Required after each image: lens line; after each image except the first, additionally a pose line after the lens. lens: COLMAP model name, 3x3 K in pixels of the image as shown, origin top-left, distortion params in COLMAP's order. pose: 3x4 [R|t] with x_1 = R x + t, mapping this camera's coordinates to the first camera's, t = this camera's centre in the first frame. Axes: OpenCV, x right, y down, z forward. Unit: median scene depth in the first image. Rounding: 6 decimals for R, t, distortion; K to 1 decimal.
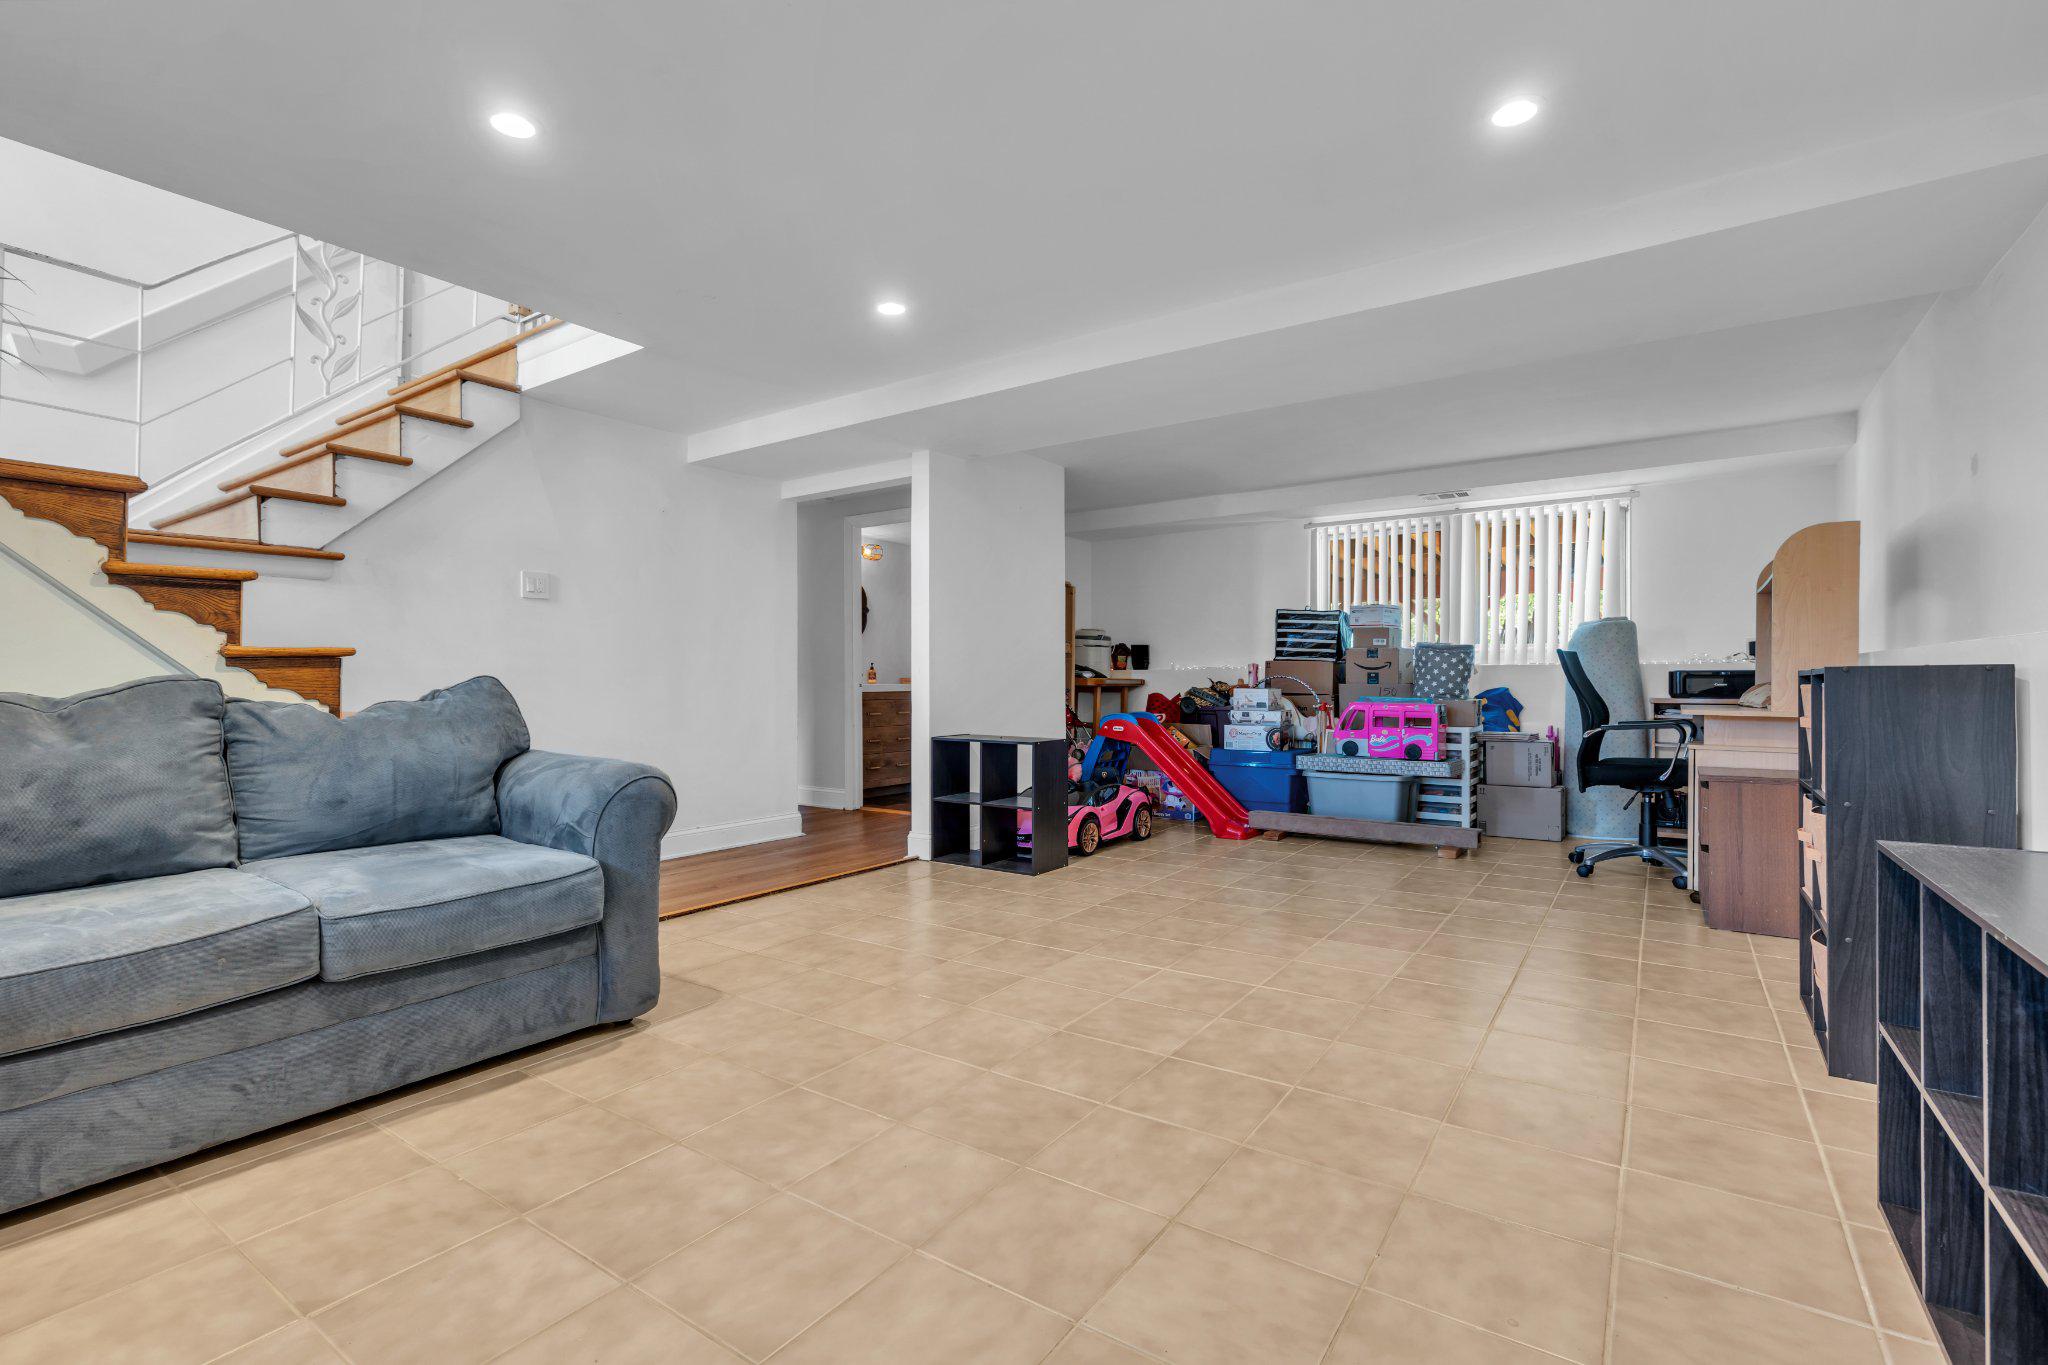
lens RADIAL K [[927.2, 0, 1021.2], [0, 927.2, 683.6], [0, 0, 1]] dist [-0.005113, 0.001894]
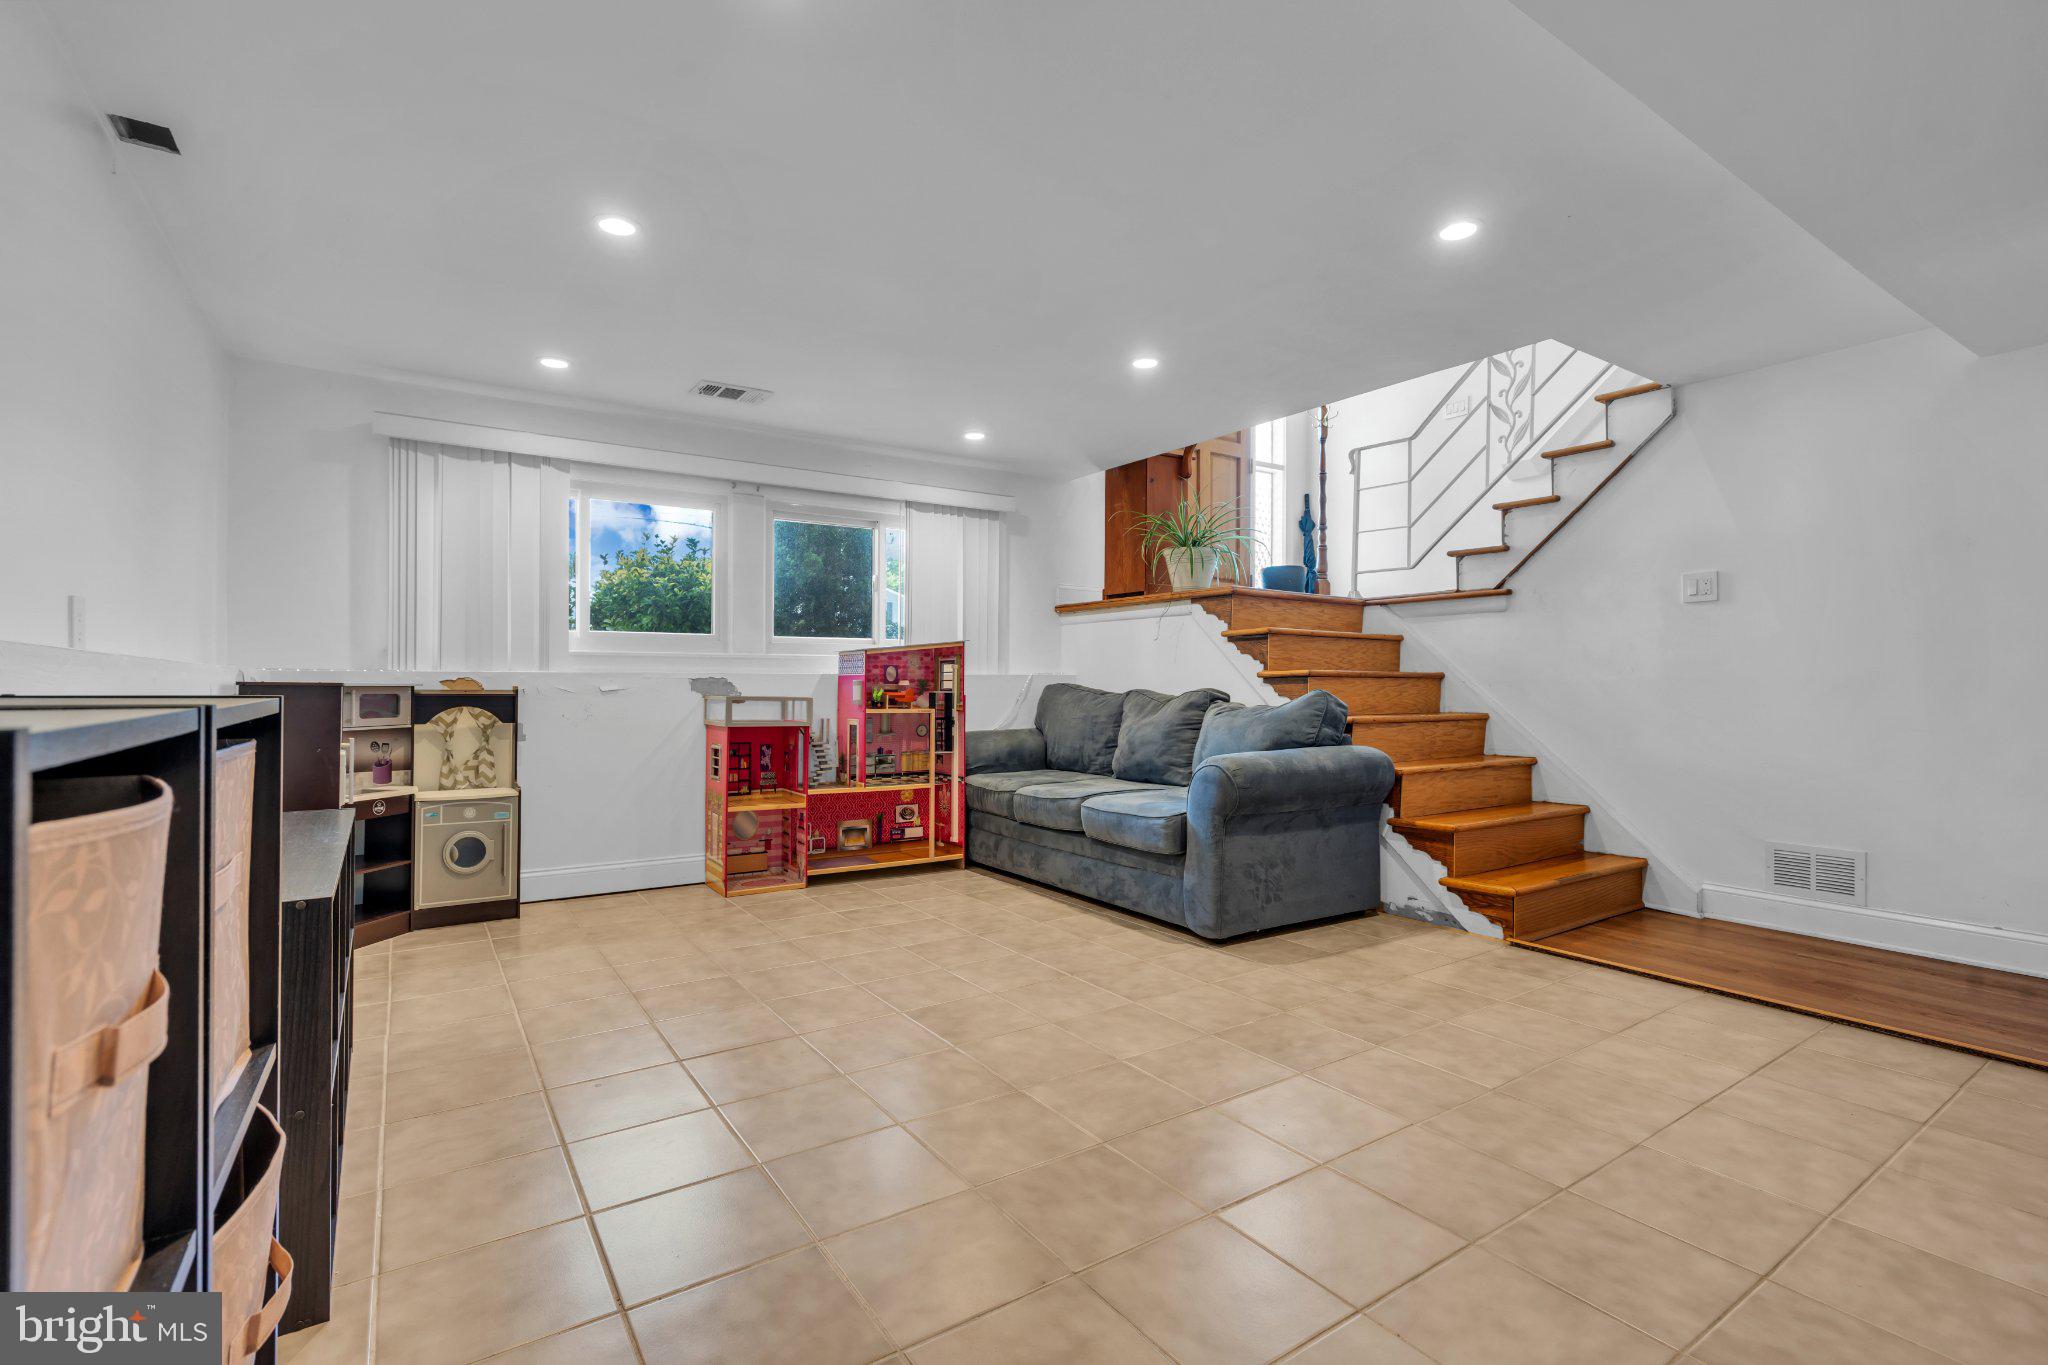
lens RADIAL K [[927.2, 0, 1026.7], [0, 927.2, 678.1], [0, 0, 1]] dist [-0.005113, 0.001894]
pose [[-0.359108, -0.003320, -0.933290, 1.079725], [-0.001163, 0.999994, -0.003109, -0.025571], [0.933295, -0.000031, -0.359110, 1.378757]]
